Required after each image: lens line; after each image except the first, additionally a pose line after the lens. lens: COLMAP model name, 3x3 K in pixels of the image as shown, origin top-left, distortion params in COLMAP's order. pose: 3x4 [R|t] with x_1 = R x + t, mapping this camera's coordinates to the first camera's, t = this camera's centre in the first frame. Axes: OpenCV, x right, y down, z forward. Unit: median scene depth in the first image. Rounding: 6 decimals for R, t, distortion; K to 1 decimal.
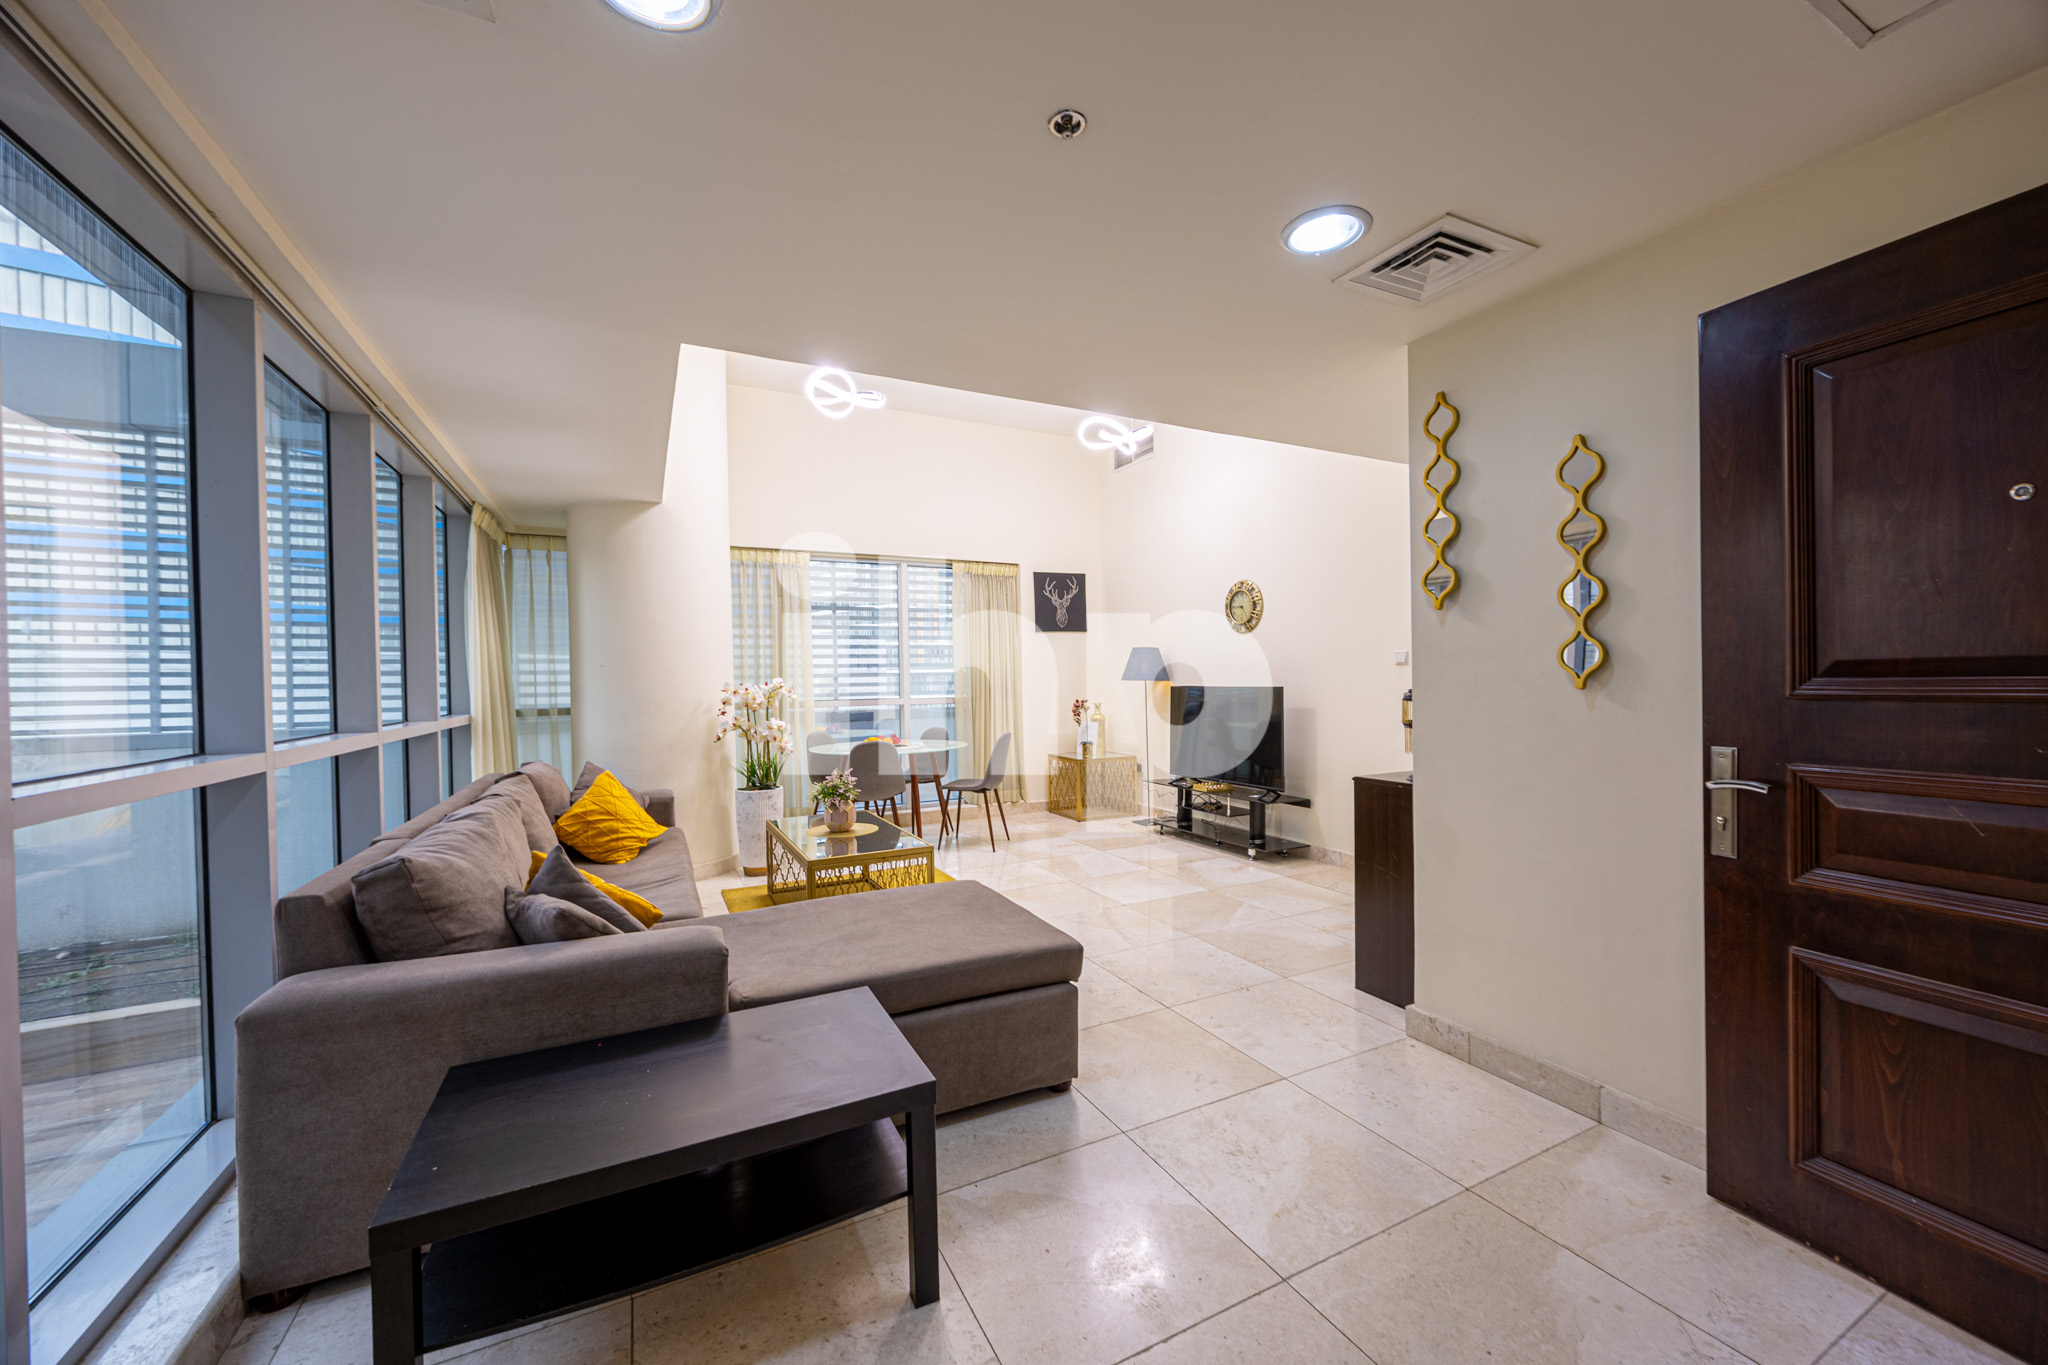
lens RADIAL K [[784.9, 0, 1043.9], [0, 784.9, 688.6], [0, 0, 1]] dist [0.001670, -0.000787]
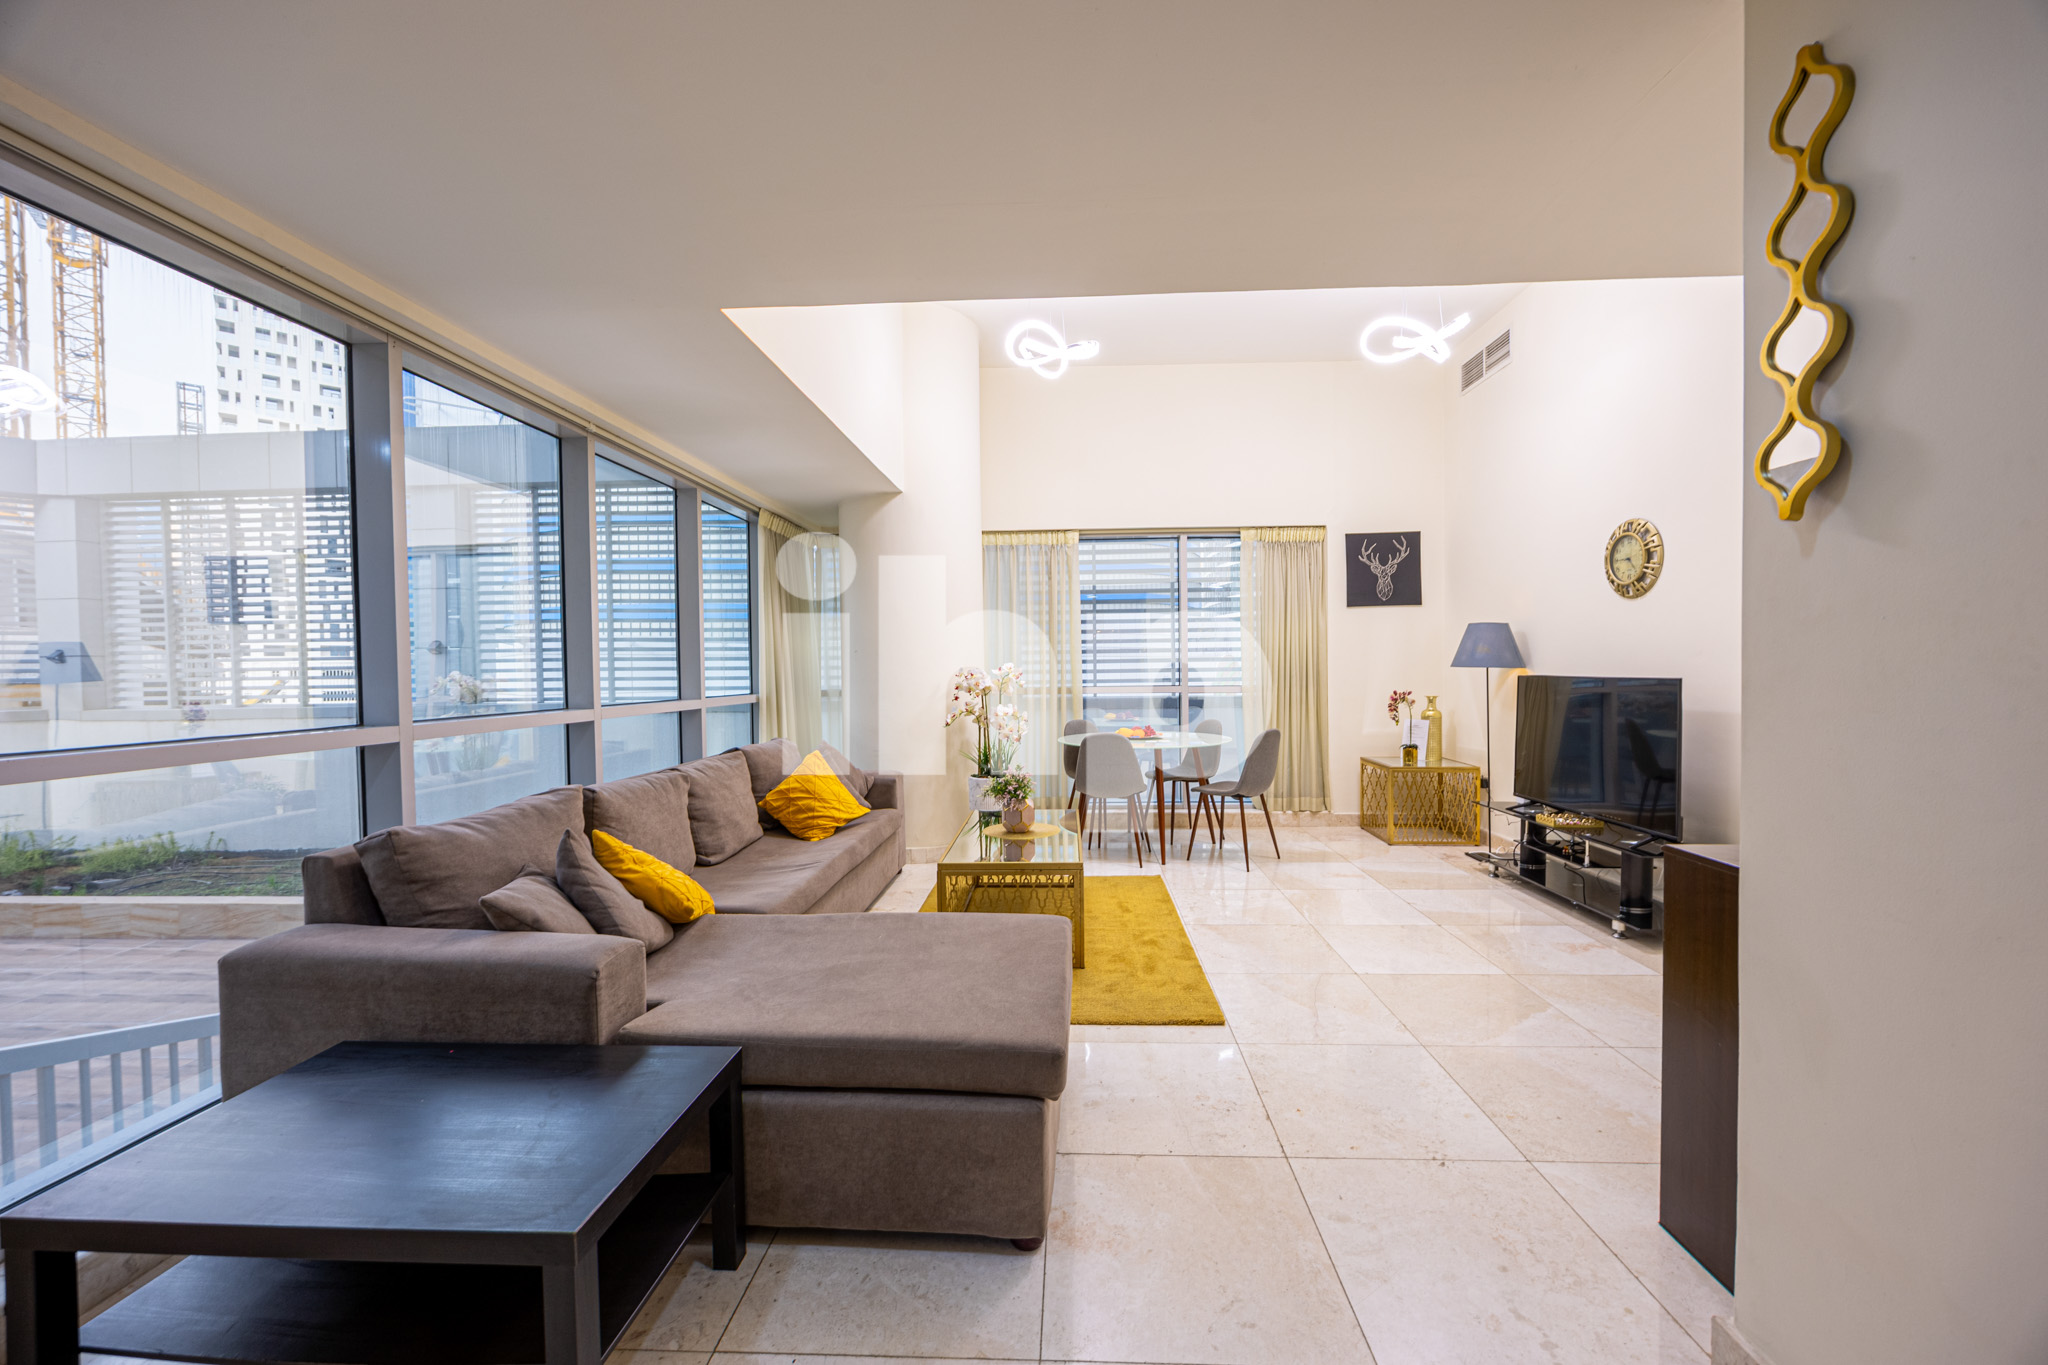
lens RADIAL K [[784.9, 0, 1042.5], [0, 784.9, 687.6], [0, 0, 1]] dist [0.001670, -0.000787]
pose [[0.866829, 0.017878, -0.498284, 0.190893], [-0.008826, 0.999751, 0.020516, -0.003625], [0.498527, -0.013386, 0.866771, 0.201899]]
